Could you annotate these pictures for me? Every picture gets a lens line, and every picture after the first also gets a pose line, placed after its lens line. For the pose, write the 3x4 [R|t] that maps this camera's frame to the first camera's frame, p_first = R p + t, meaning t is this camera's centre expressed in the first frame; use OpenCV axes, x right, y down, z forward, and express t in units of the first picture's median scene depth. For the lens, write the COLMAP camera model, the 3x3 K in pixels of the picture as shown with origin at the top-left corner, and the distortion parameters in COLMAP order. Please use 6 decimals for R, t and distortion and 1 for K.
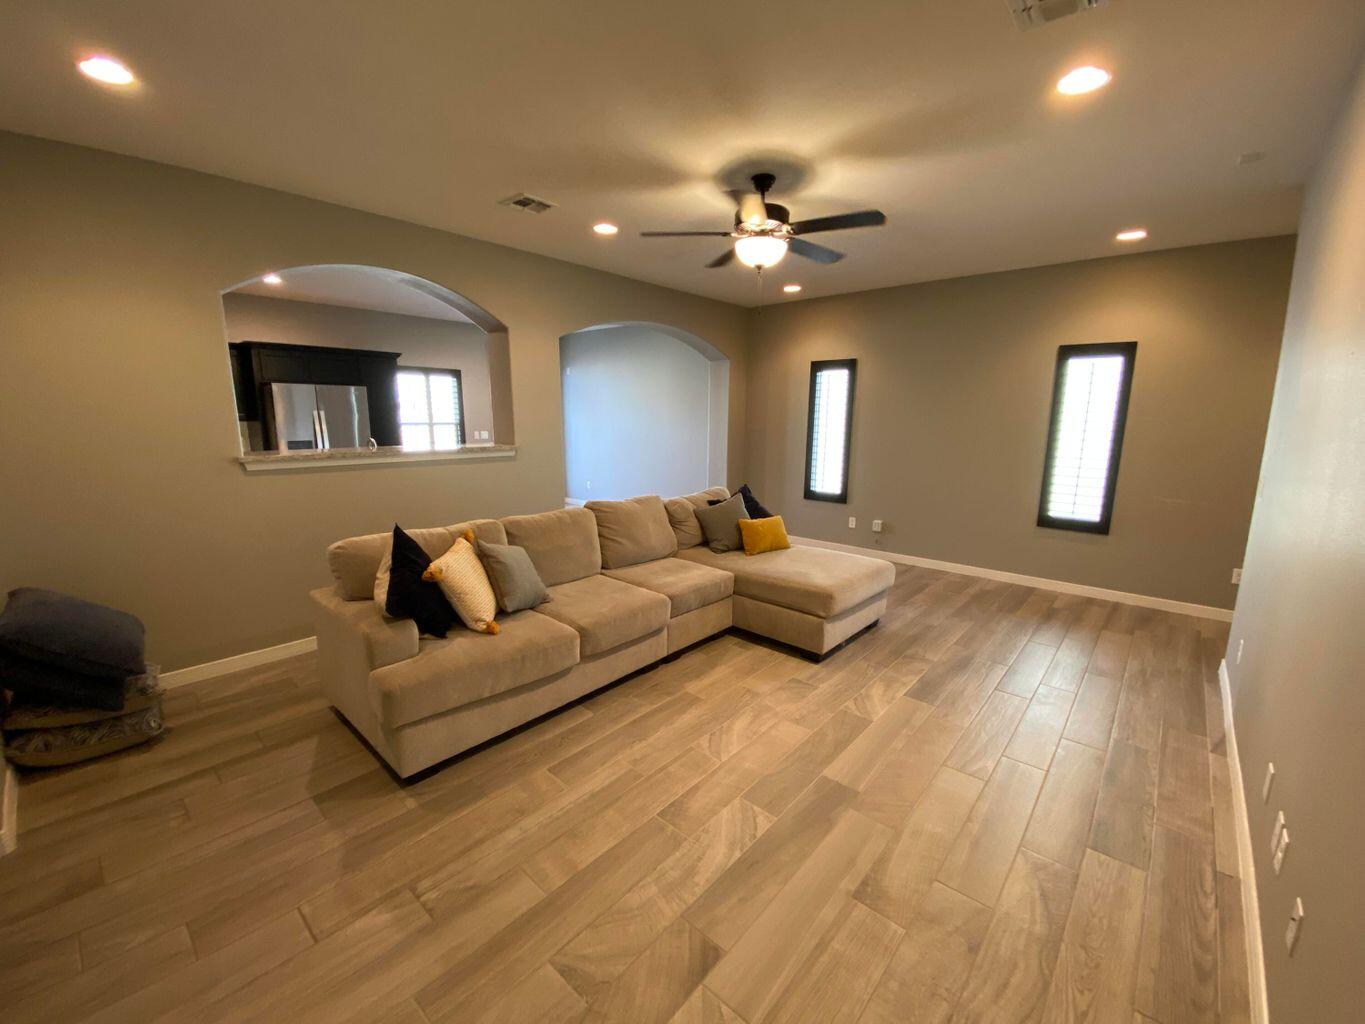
lens RADIAL K [[555.4, 0, 676.9], [0, 555.4, 509.6], [0, 0, 1]] dist [0.005987, -0.013015]
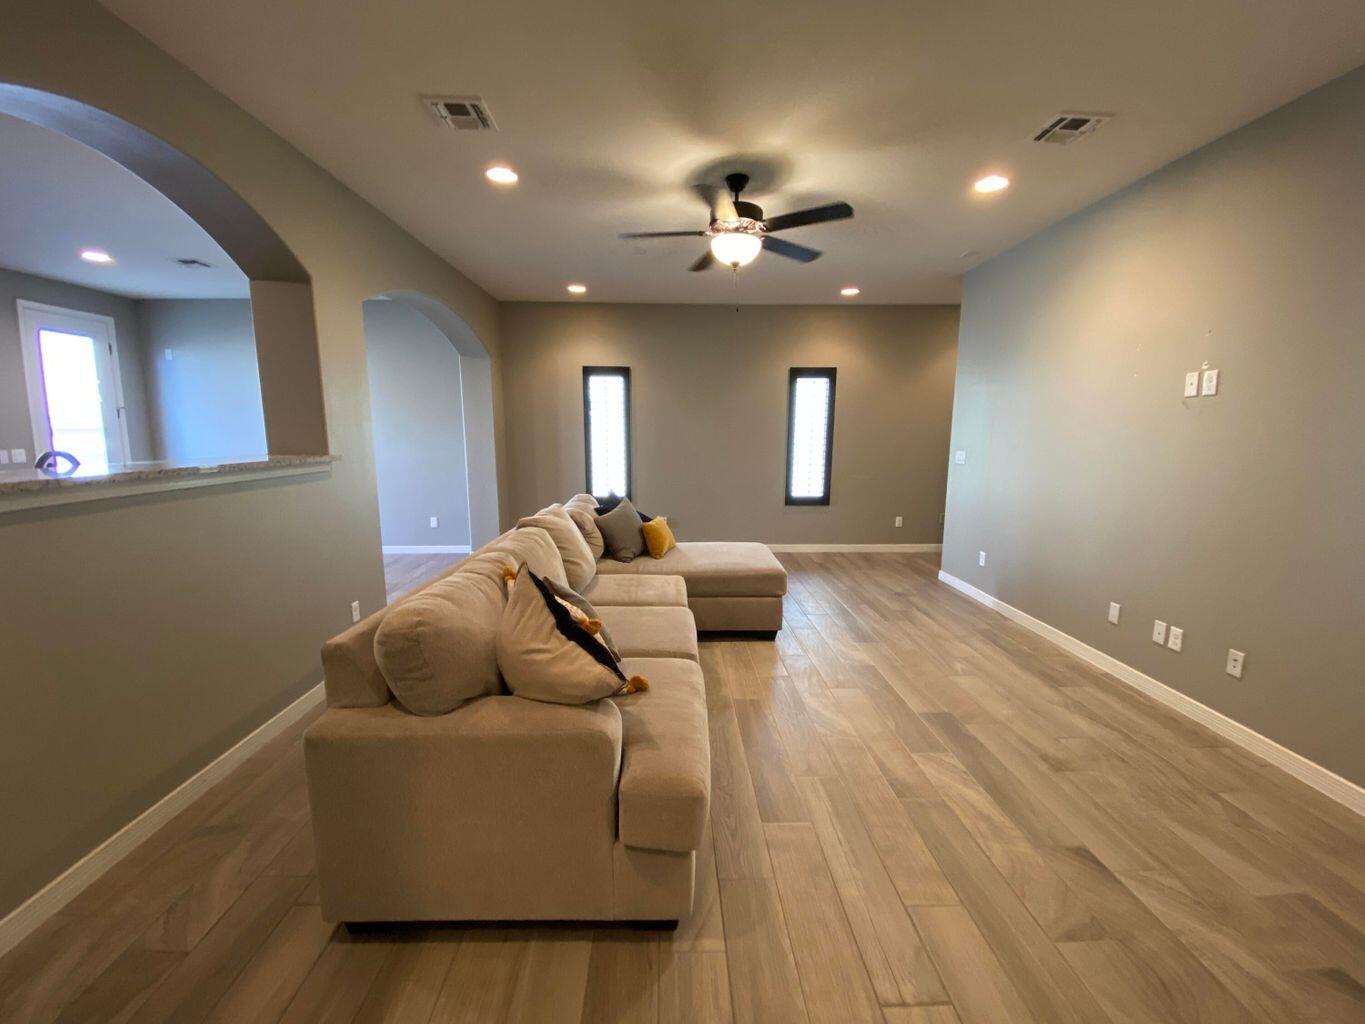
lens RADIAL K [[555.4, 0, 677.4], [0, 555.4, 512.1], [0, 0, 1]] dist [0.005987, -0.013015]
pose [[0.732459, -0.102457, 0.673057, -0.481387], [0.118528, 0.992704, 0.022126, -0.015486], [-0.670414, 0.063570, 0.739259, 0.252019]]
